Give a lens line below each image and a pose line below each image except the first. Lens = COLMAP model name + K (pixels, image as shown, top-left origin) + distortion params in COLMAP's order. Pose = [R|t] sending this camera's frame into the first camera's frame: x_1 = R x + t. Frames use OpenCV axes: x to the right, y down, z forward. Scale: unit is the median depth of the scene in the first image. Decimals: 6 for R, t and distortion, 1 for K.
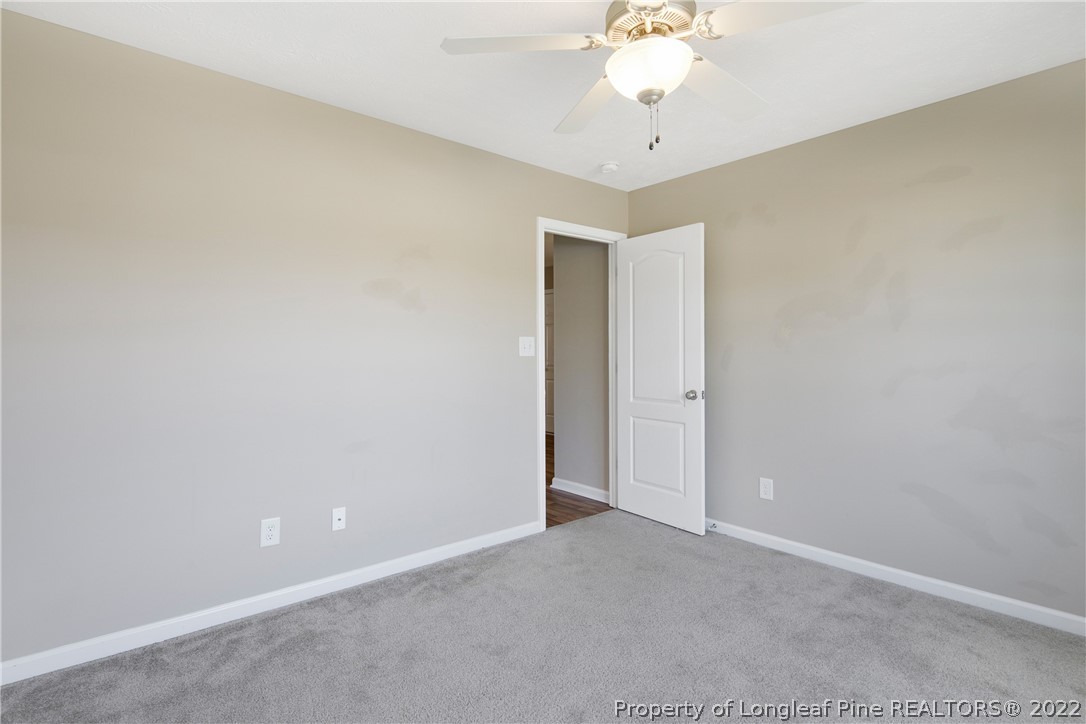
lens RADIAL K [[527.1, 0, 544.5], [0, 527.1, 347.6], [0, 0, 1]] dist [0.005134, -0.003808]
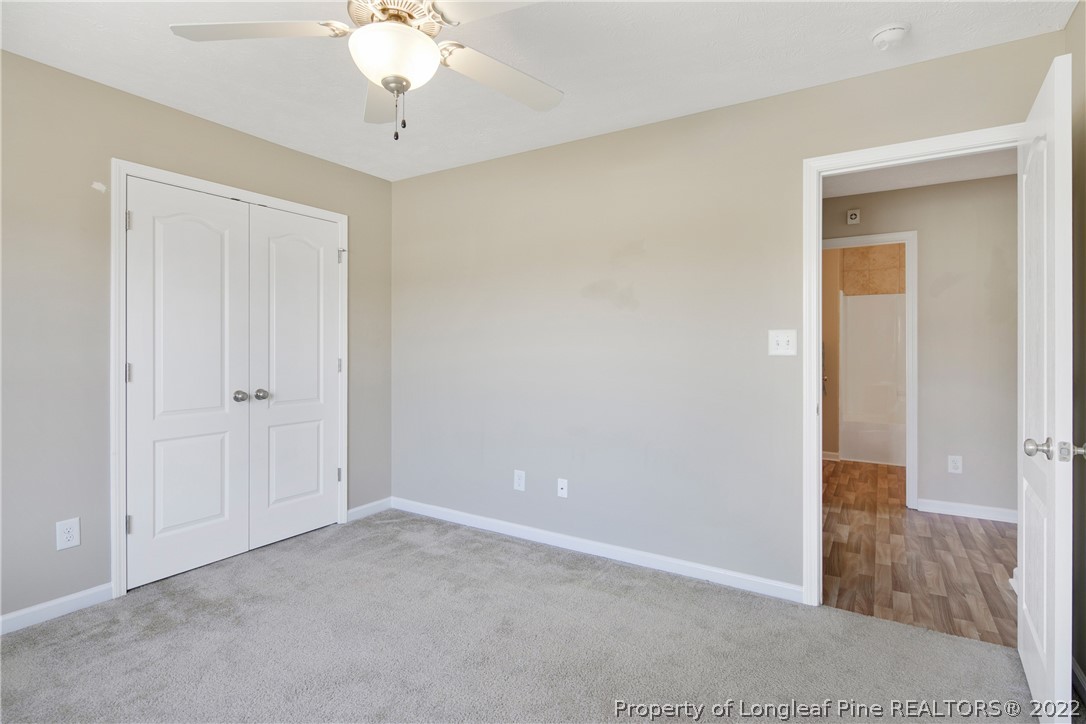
lens RADIAL K [[527.1, 0, 531.5], [0, 527.1, 350.6], [0, 0, 1]] dist [0.005134, -0.003808]
pose [[0.315201, 0.011345, -0.948957, 0.557825], [0.002581, 0.999915, 0.012811, -0.001725], [0.949022, -0.006487, 0.315144, 0.434257]]
